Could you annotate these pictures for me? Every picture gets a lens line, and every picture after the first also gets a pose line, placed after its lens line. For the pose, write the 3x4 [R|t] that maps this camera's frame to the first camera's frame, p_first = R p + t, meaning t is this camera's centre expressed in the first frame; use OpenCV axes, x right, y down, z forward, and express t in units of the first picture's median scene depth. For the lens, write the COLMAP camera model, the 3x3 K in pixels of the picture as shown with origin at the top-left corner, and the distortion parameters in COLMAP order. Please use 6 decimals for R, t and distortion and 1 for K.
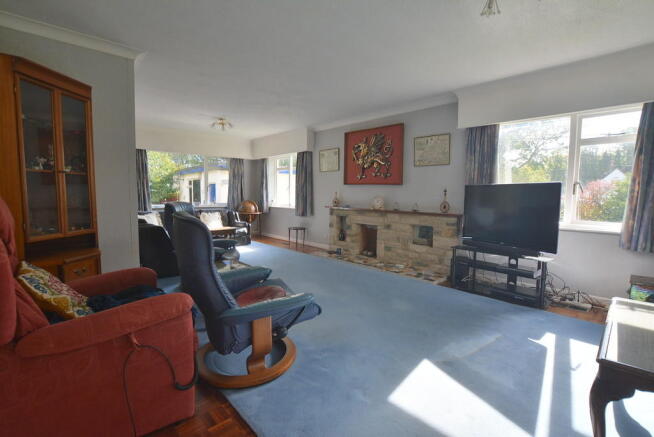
lens RADIAL K [[304.6, 0, 329.0], [0, 304.6, 220.5], [0, 0, 1]] dist [-0.024576, -0.000487]
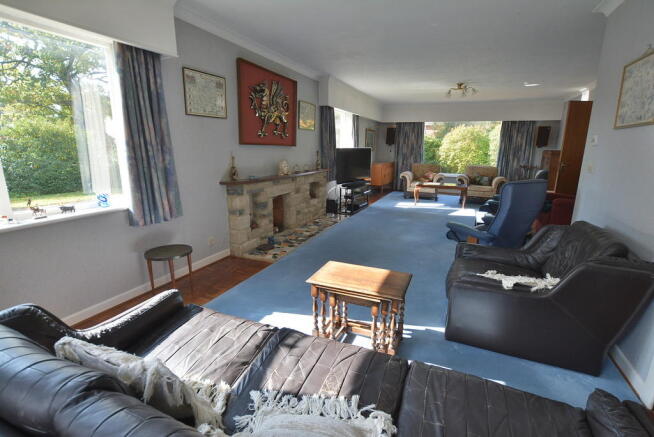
lens RADIAL K [[304.6, 0, 329.0], [0, 304.6, 220.5], [0, 0, 1]] dist [-0.024576, -0.000487]
pose [[-0.399543, -0.243578, 0.883762, -0.630828], [0.047443, 0.957267, 0.285286, -0.139348], [-0.915486, 0.155913, -0.370914, 1.107239]]
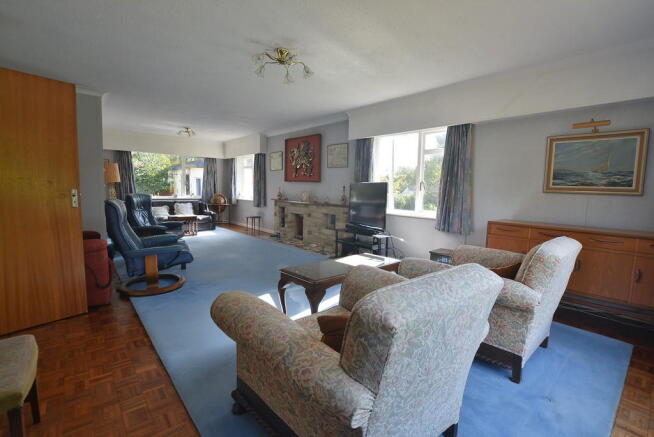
lens RADIAL K [[304.6, 0, 329.0], [0, 304.6, 220.5], [0, 0, 1]] dist [-0.024576, -0.000487]
pose [[0.999549, 0.012037, -0.027526, 0.267352], [-0.011524, 0.999758, 0.018728, 0.015611], [0.027745, -0.018402, 0.999446, -0.233354]]
